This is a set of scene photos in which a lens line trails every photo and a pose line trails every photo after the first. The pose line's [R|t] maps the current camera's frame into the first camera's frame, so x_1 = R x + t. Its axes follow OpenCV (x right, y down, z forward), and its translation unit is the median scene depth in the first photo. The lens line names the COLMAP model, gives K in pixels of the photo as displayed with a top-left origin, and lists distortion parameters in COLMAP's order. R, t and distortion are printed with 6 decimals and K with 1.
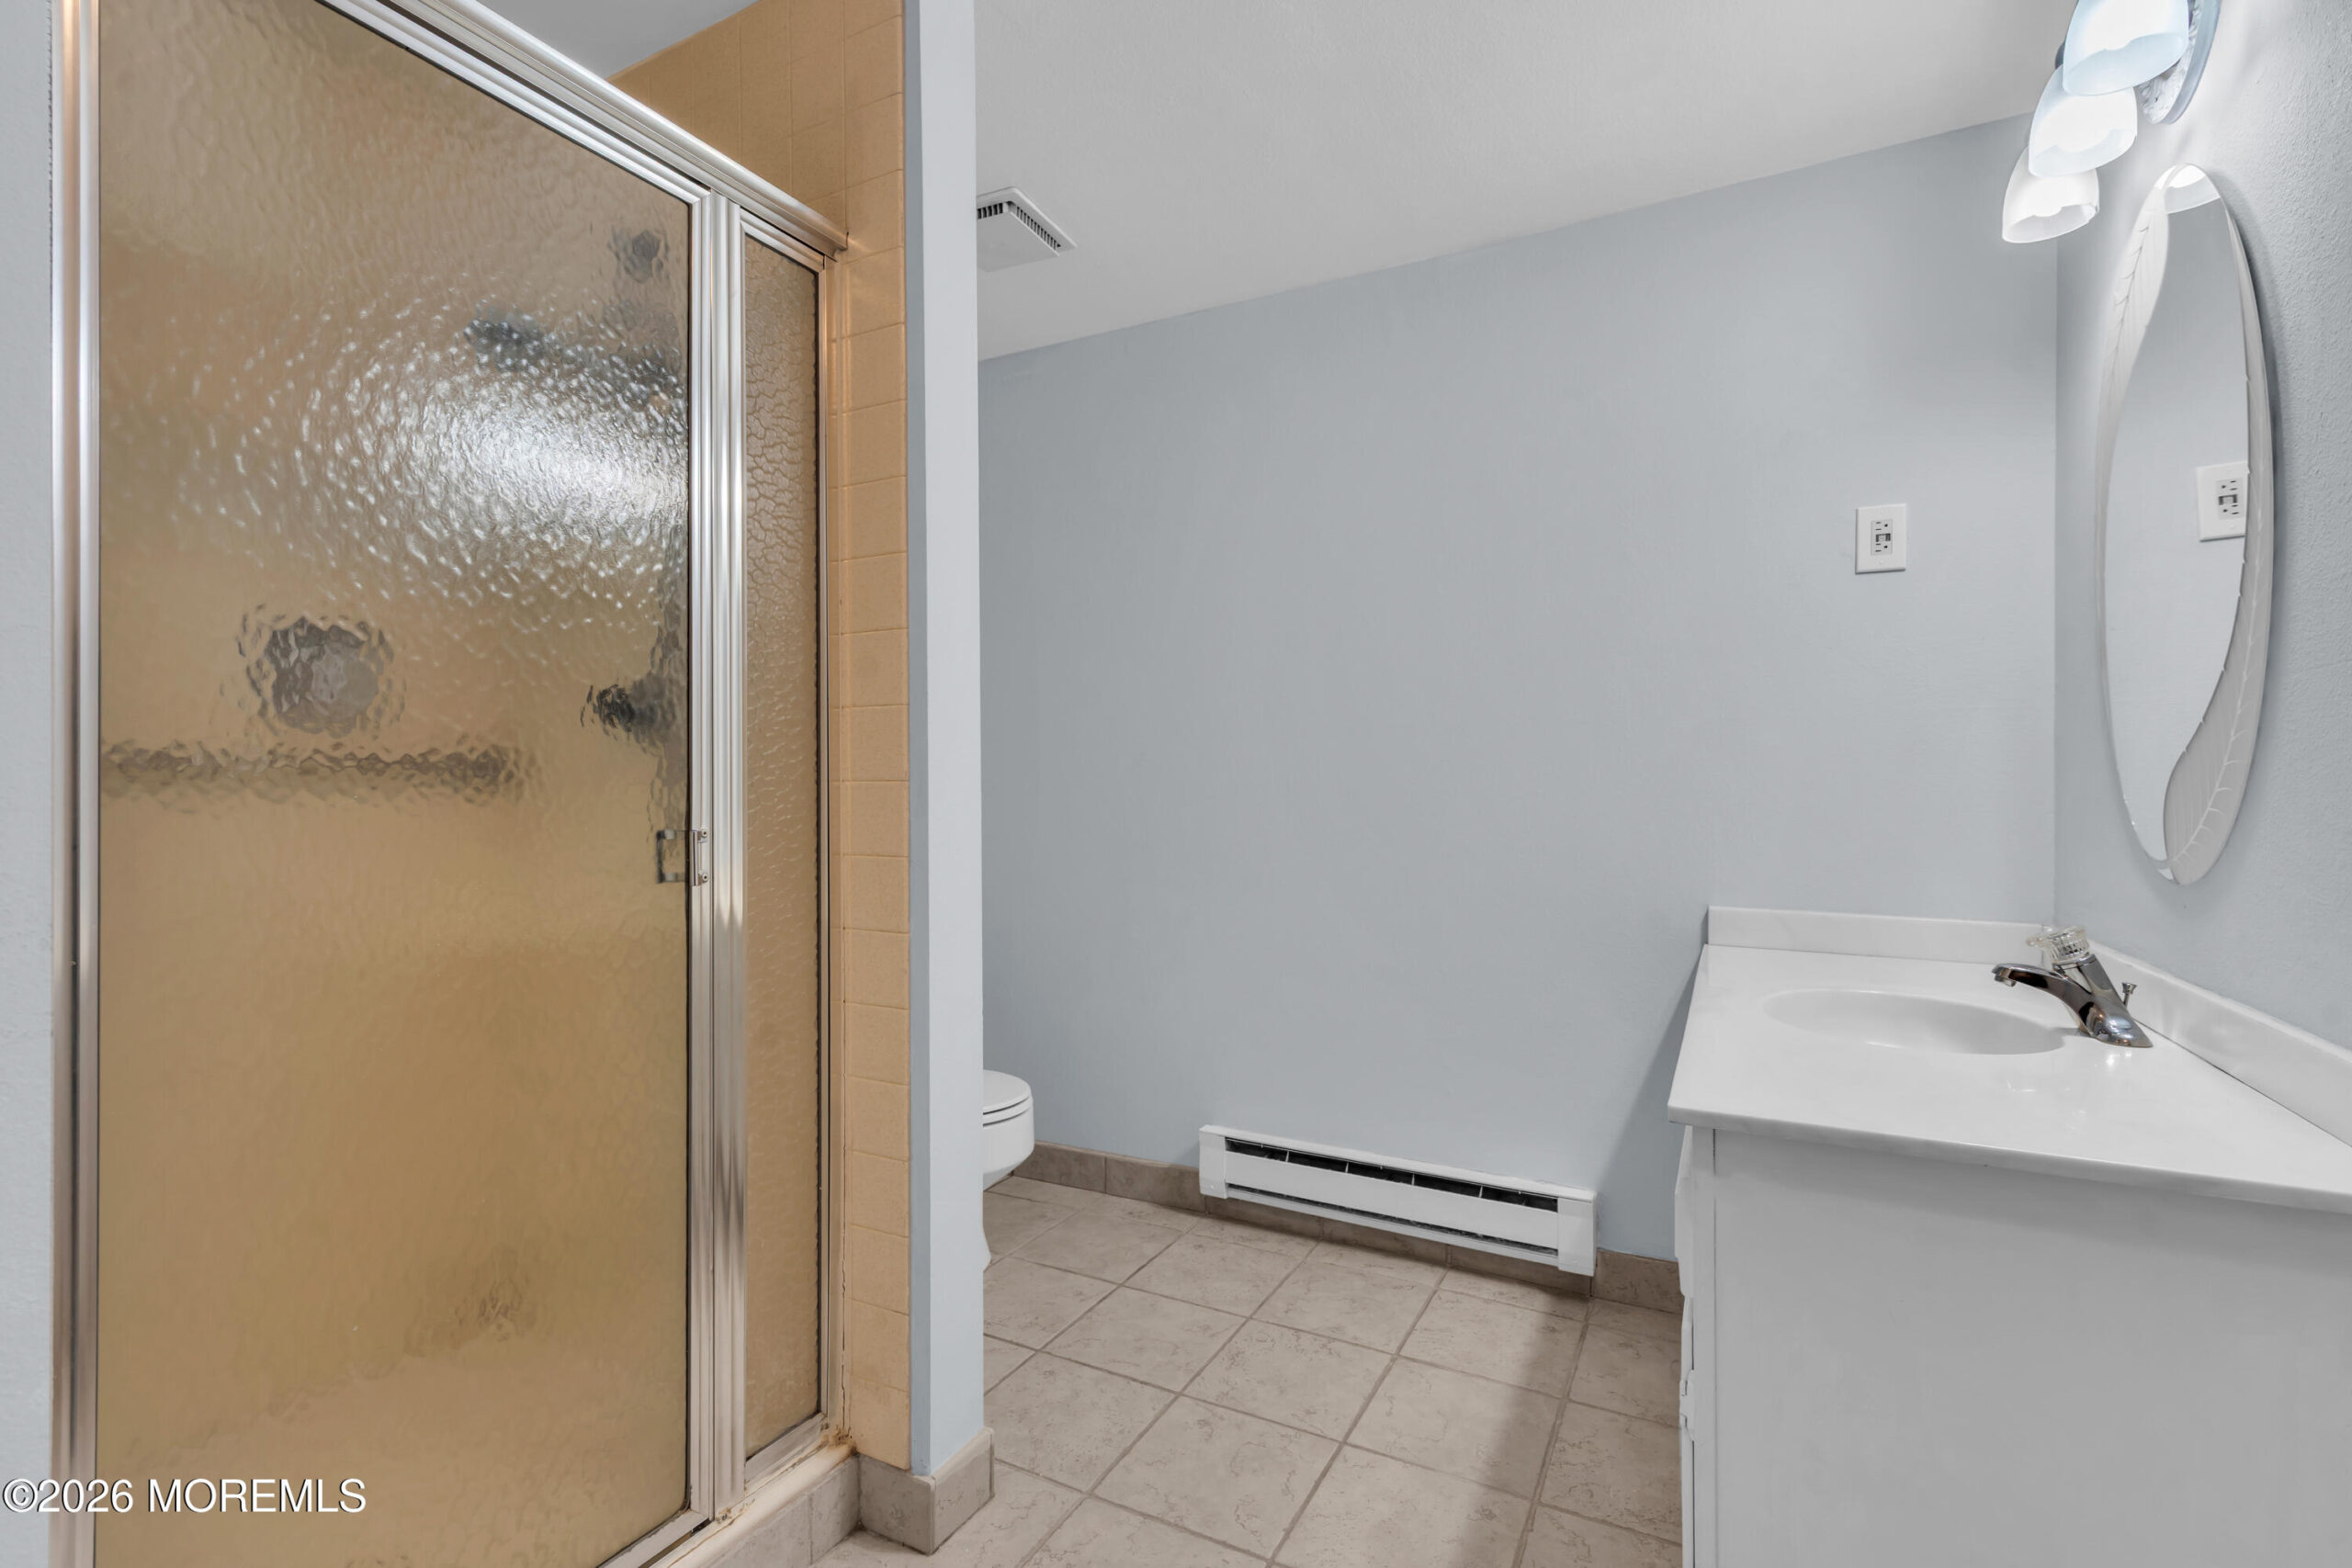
lens RADIAL K [[1063.5, 0, 1180.6], [0, 1063.5, 787.7], [0, 0, 1]] dist [-0.005810, 0.001297]
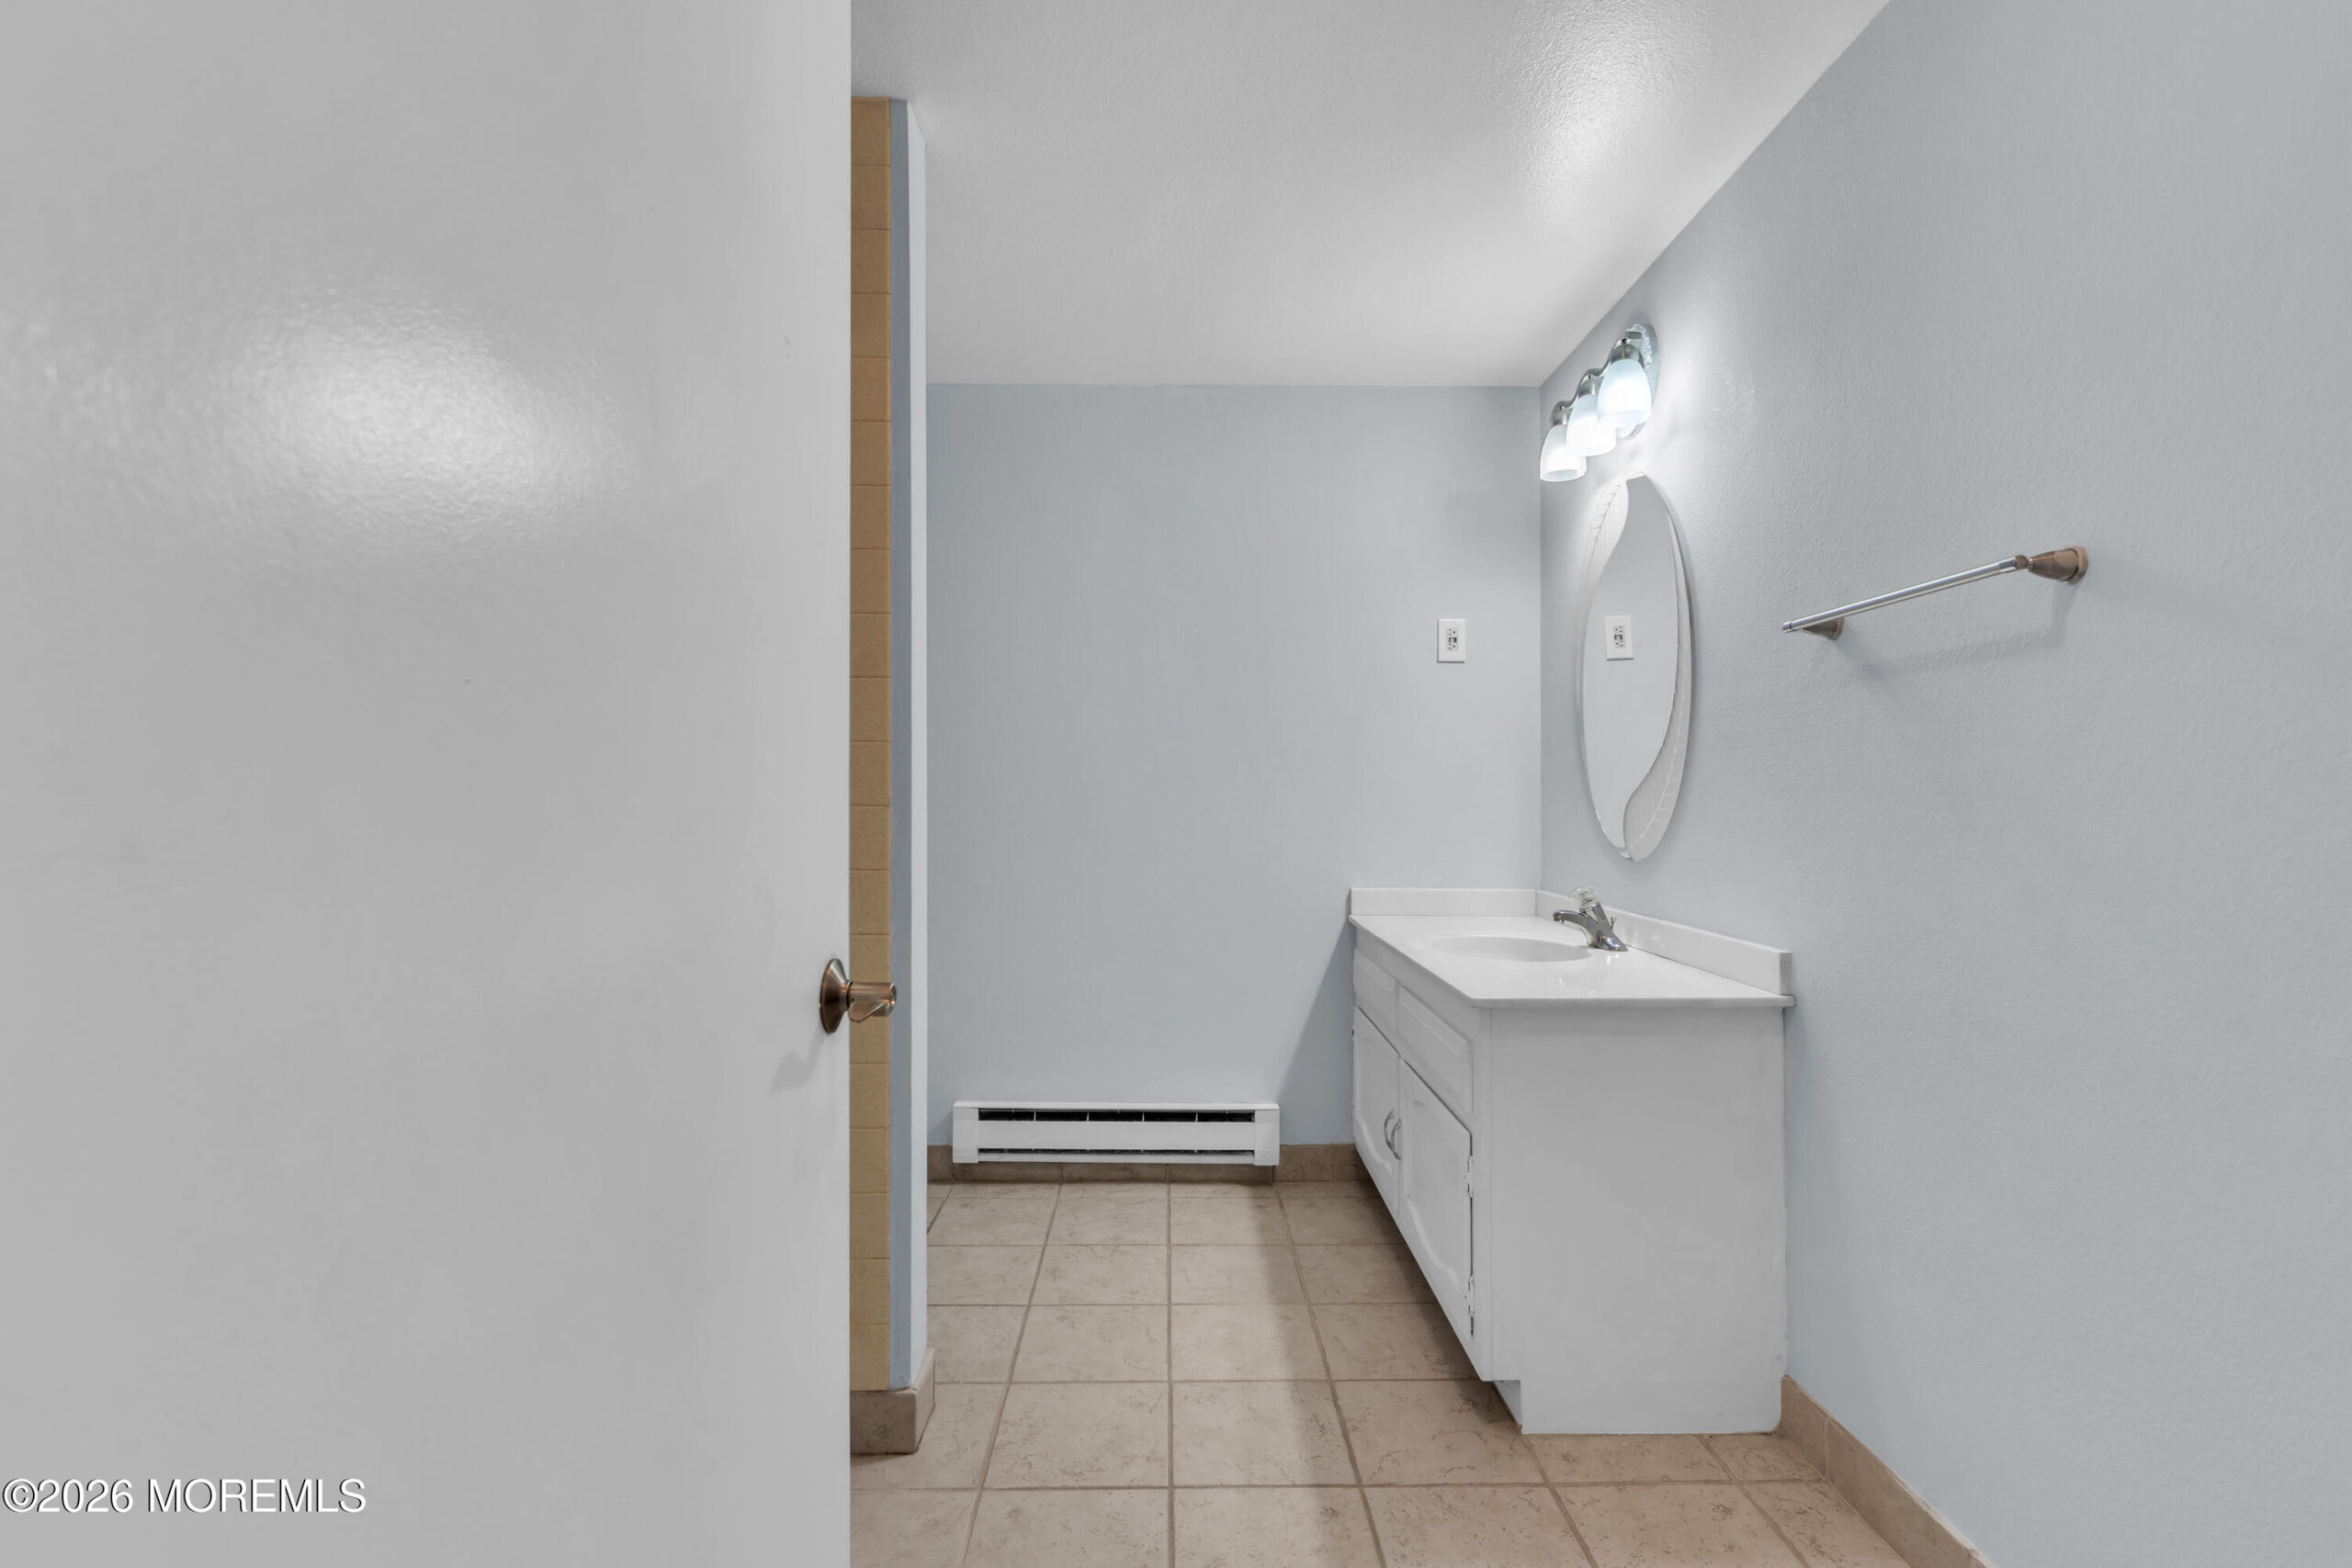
lens RADIAL K [[1081.3, 0, 1176.8], [0, 1081.3, 768.5], [0, 0, 1]] dist [-0.021039, 0.012321]
pose [[0.875938, 0.010225, 0.482316, -0.433219], [-0.001102, 0.999815, -0.019195, -0.020755], [-0.482423, 0.016282, 0.875787, -0.165954]]
